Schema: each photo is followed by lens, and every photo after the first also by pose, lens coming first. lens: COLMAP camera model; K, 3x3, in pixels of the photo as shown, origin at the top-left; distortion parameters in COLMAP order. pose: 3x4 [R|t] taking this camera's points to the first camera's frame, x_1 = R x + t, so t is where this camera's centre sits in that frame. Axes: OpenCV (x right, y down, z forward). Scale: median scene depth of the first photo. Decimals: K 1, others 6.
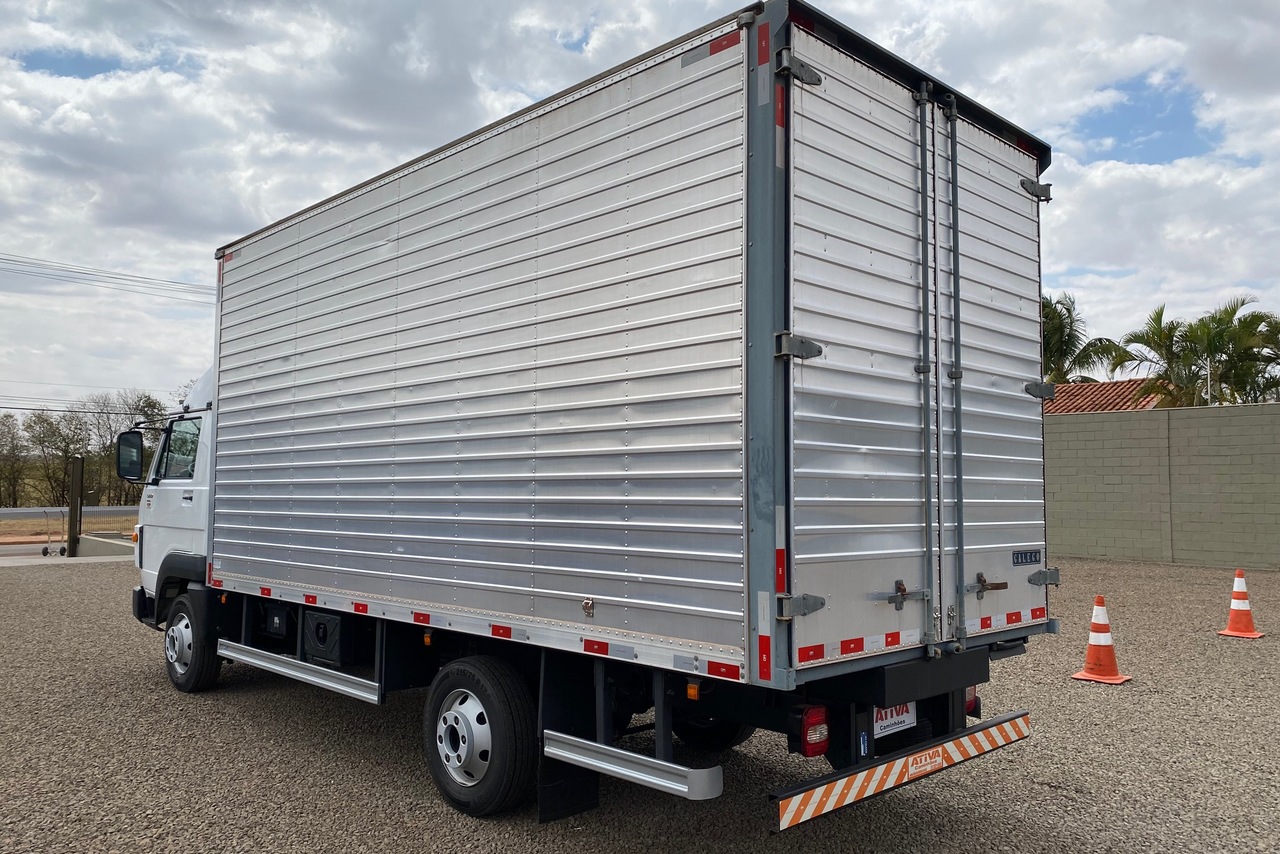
lens RADIAL K [[966.7, 0, 640.6], [0, 966.7, 394.0], [0, 0, 1]] dist [0.156814, -0.300371]
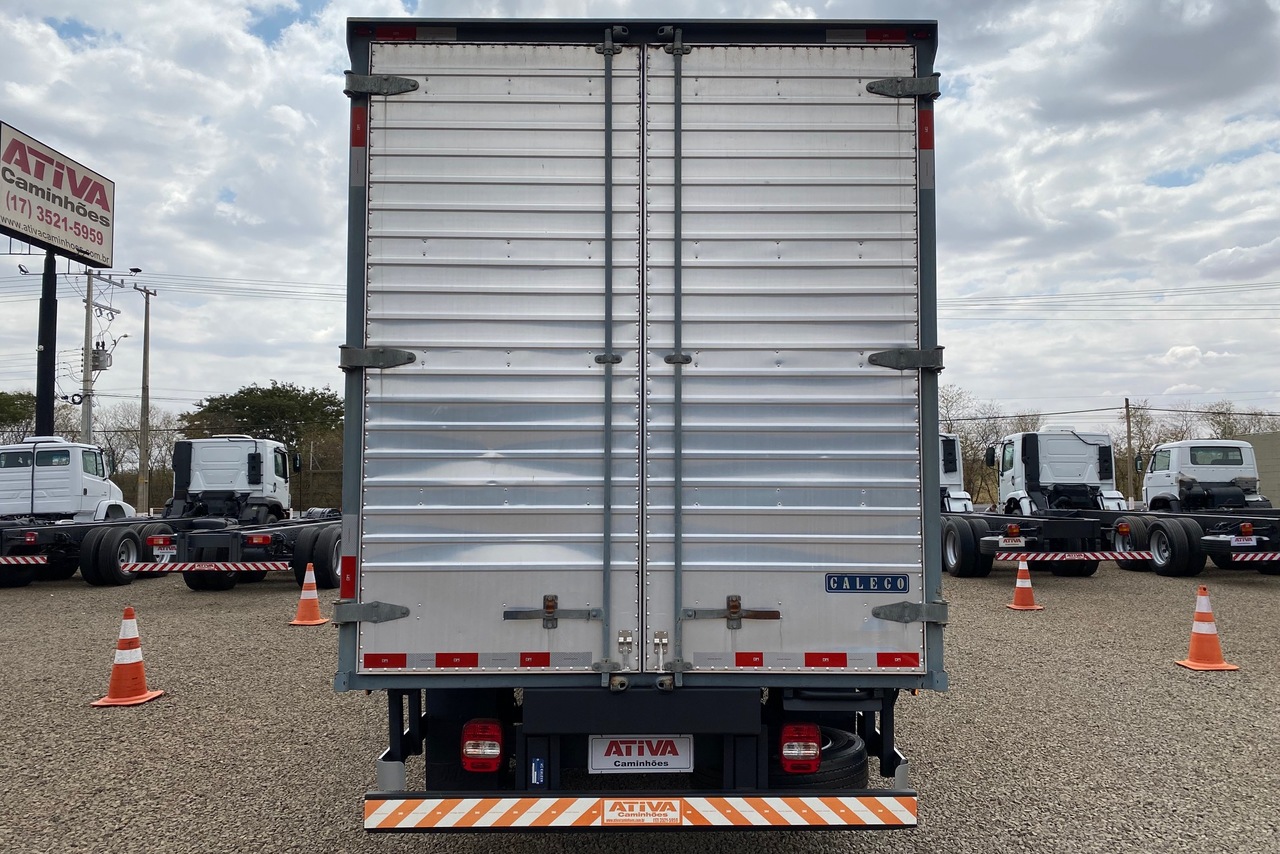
lens RADIAL K [[966.7, 0, 640.6], [0, 966.7, 394.0], [0, 0, 1]] dist [0.156814, -0.300371]
pose [[0.719166, -0.075586, -0.690715, 0.932781], [0.074977, 0.996703, -0.031006, 0.036708], [0.690781, -0.029489, 0.722462, 0.397183]]
